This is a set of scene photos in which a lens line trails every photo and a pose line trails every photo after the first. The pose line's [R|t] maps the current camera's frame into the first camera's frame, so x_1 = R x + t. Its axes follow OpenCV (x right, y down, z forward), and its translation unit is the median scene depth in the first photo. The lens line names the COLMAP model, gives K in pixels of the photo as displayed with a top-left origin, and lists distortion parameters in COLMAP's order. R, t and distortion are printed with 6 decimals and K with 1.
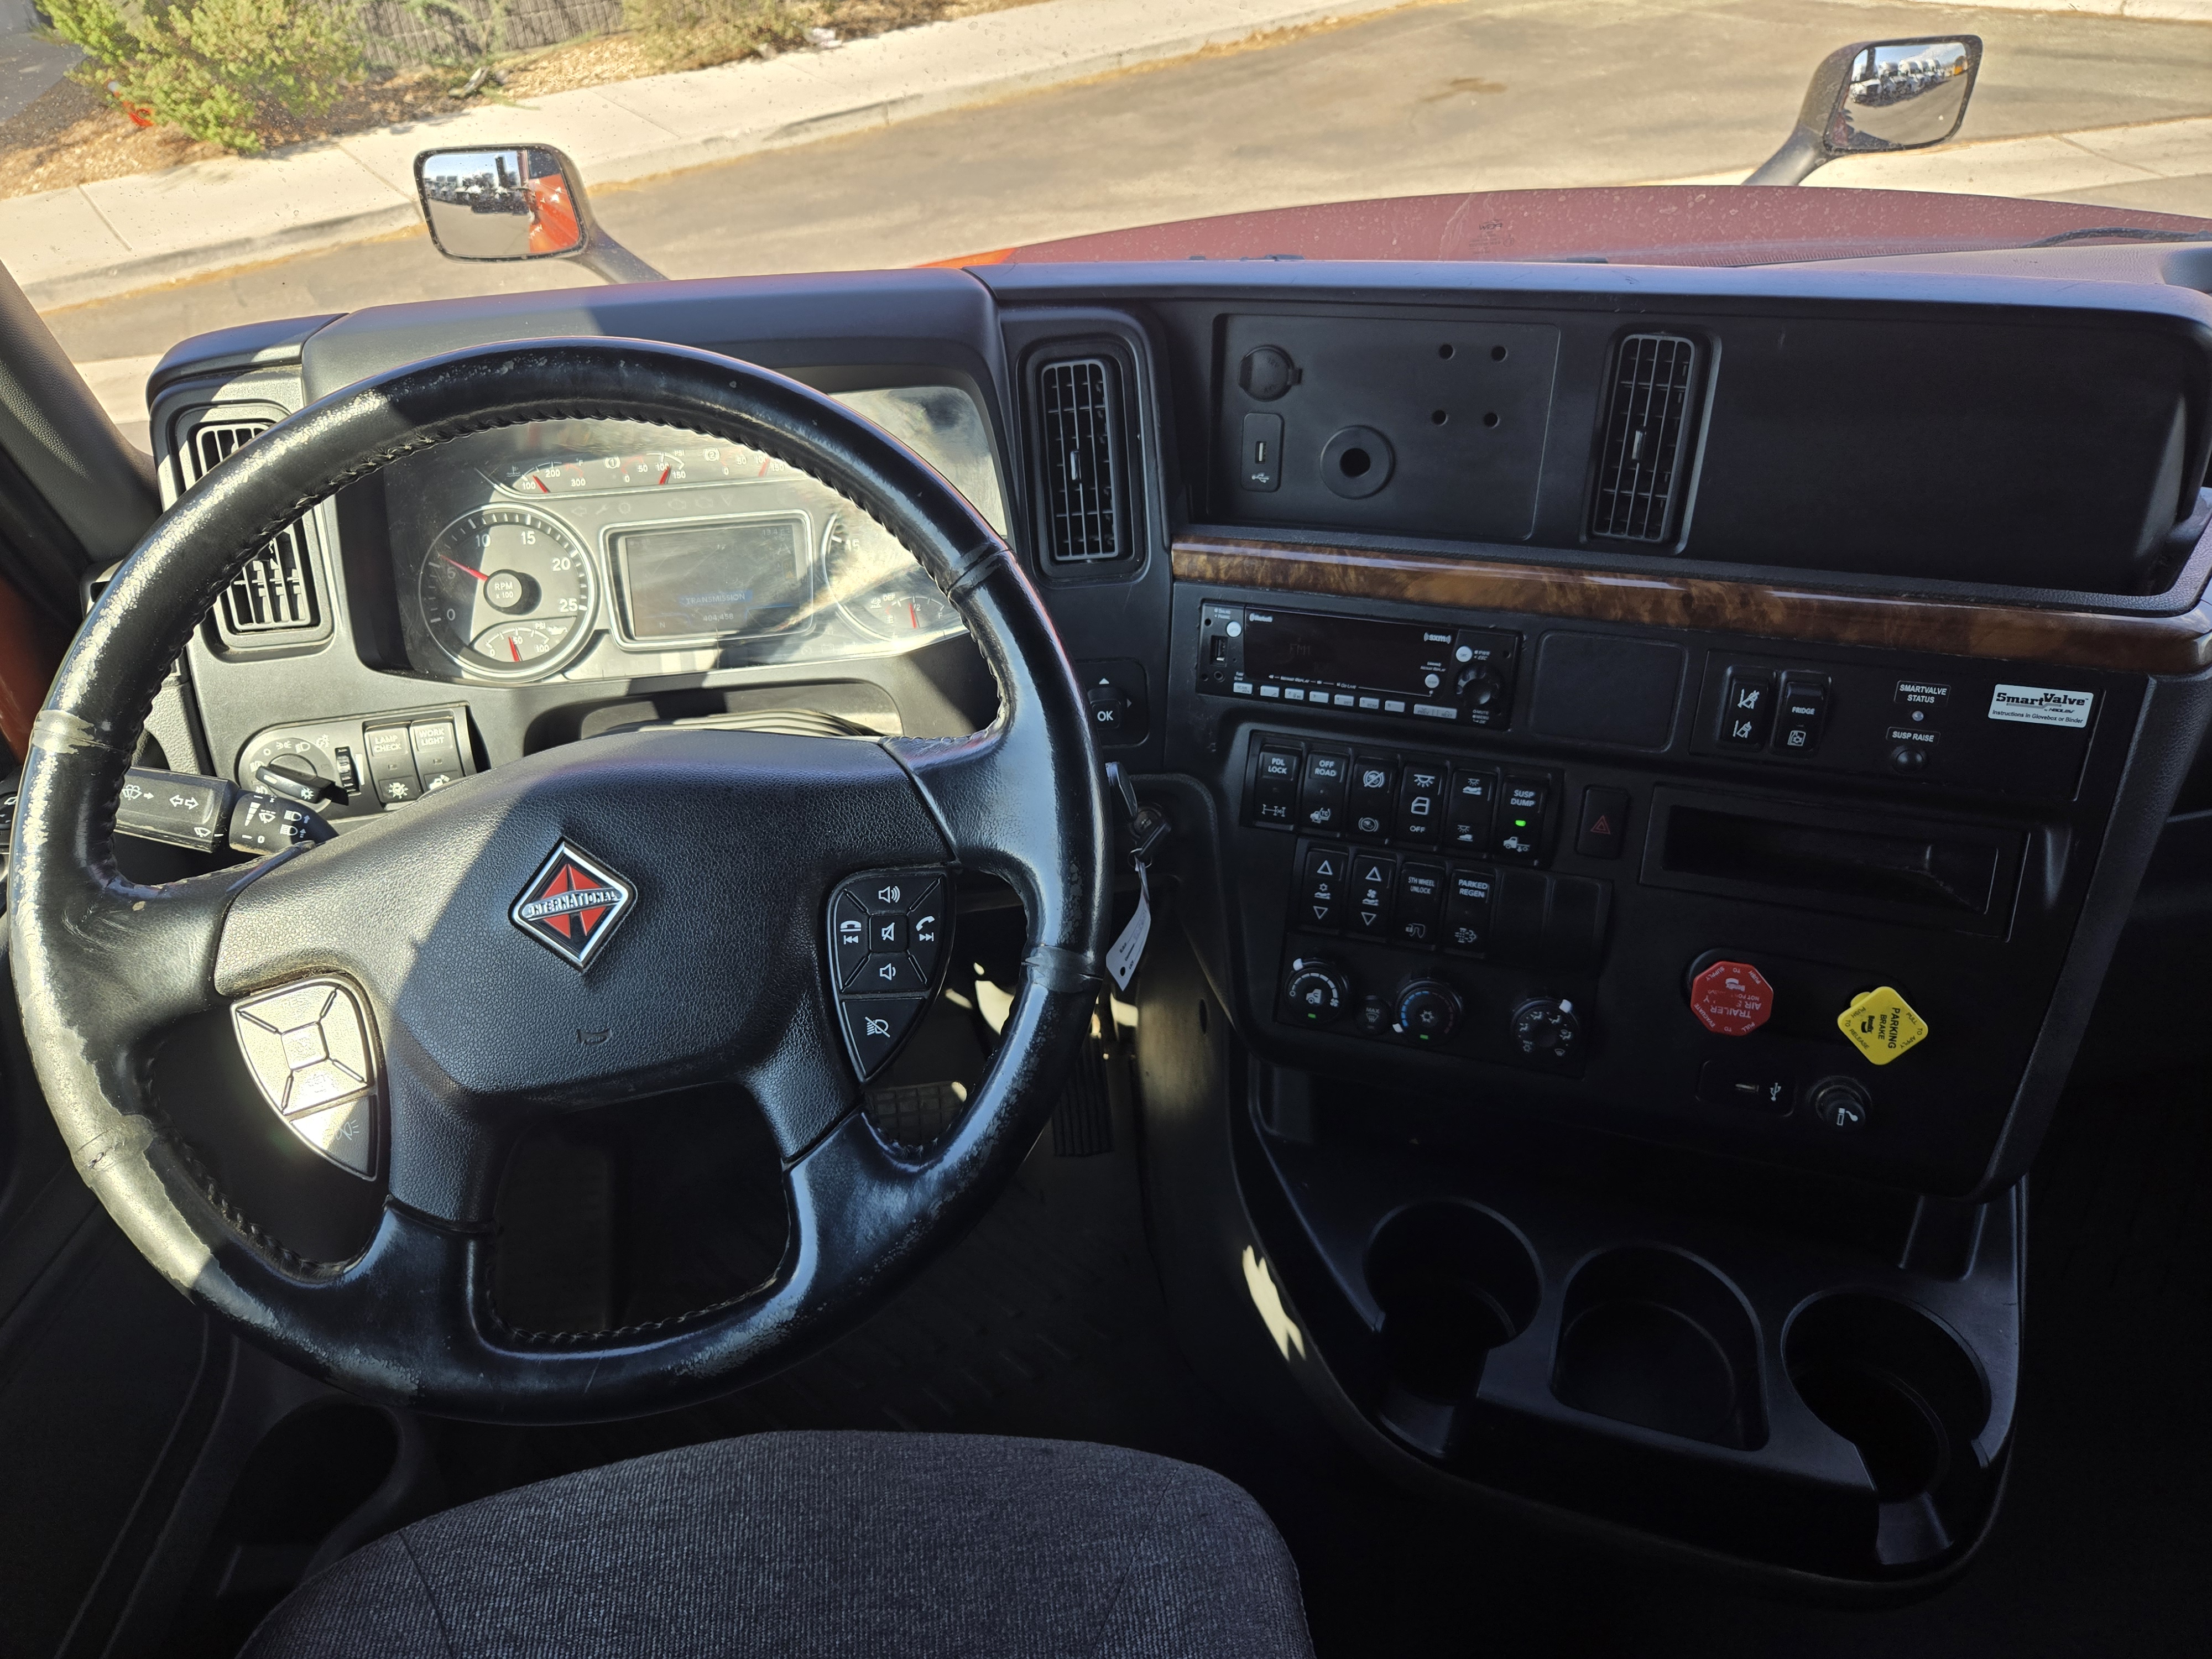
lens RADIAL K [[1505.0, 0, 1103.5], [0, 1505.0, 785.6], [0, 0, 1]] dist [0.053250, -0.056186]
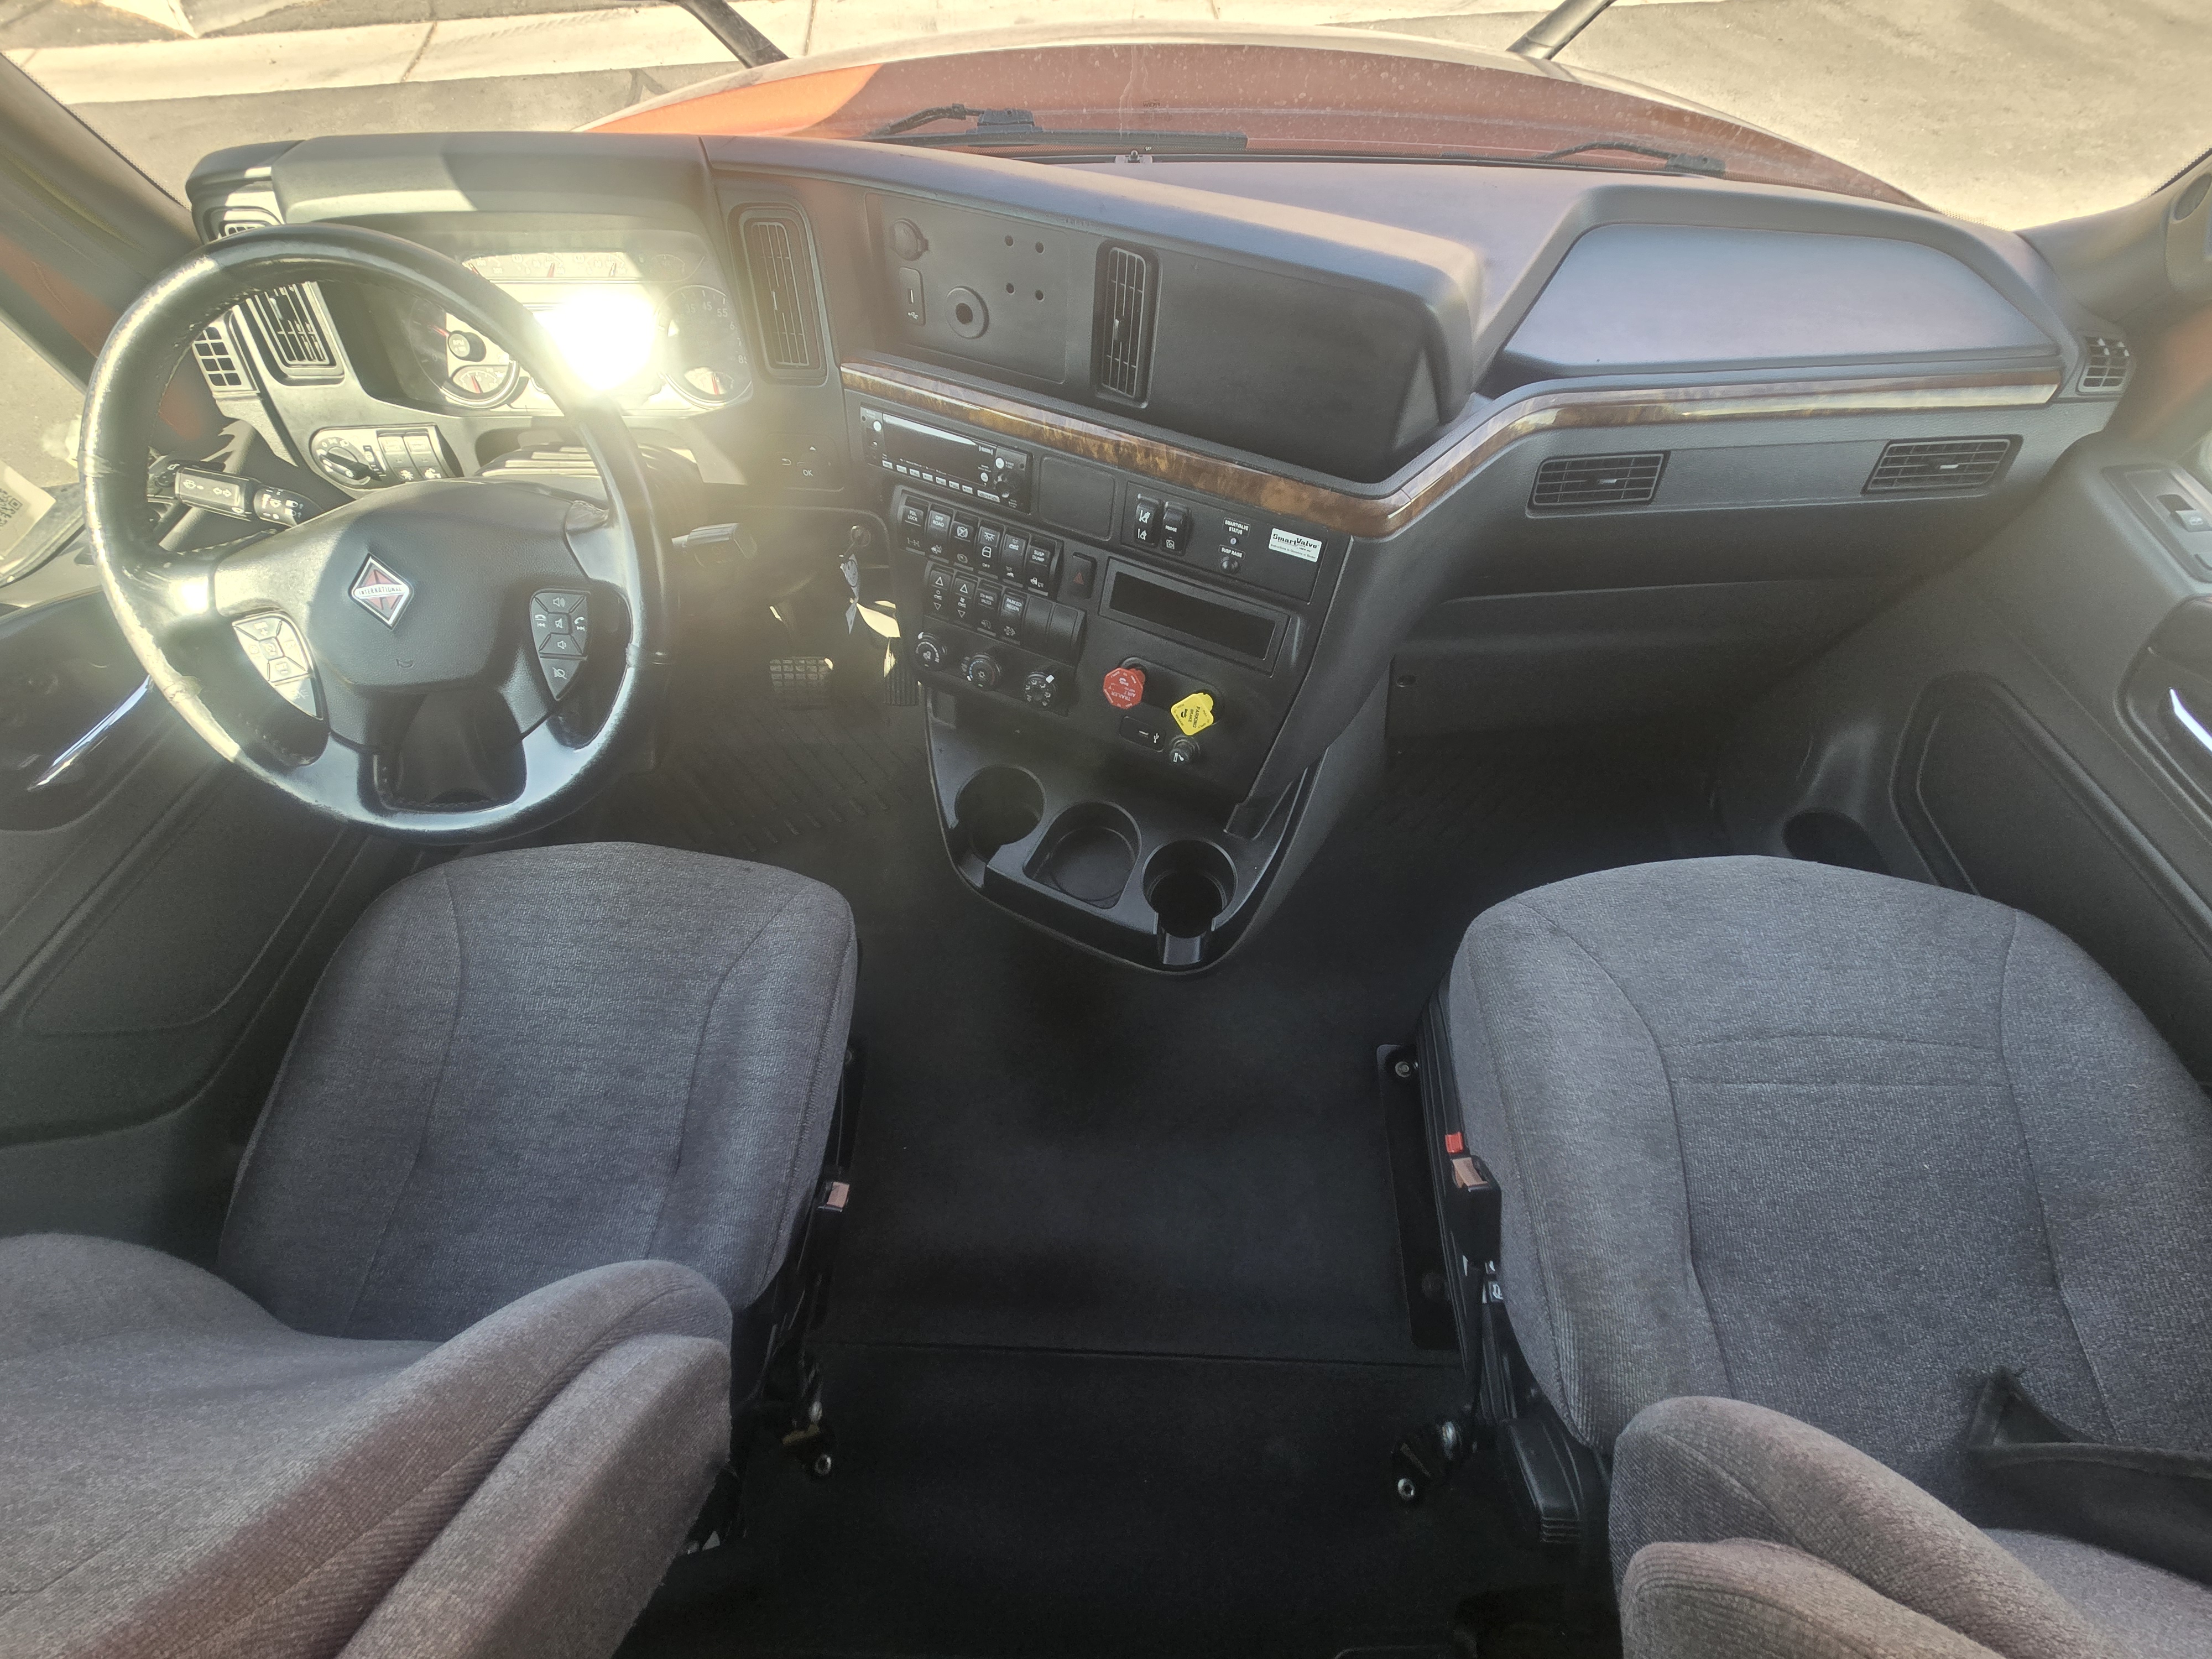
lens RADIAL K [[909.5, 0, 1100.2], [0, 909.5, 830.8], [0, 0, 1]] dist [-0.003427, 0.000085]
pose [[0.992362, 0.120000, -0.028606, 0.416923], [-0.097402, 0.904474, 0.415259, -0.144101], [0.075705, -0.409301, 0.909253, -0.045082]]
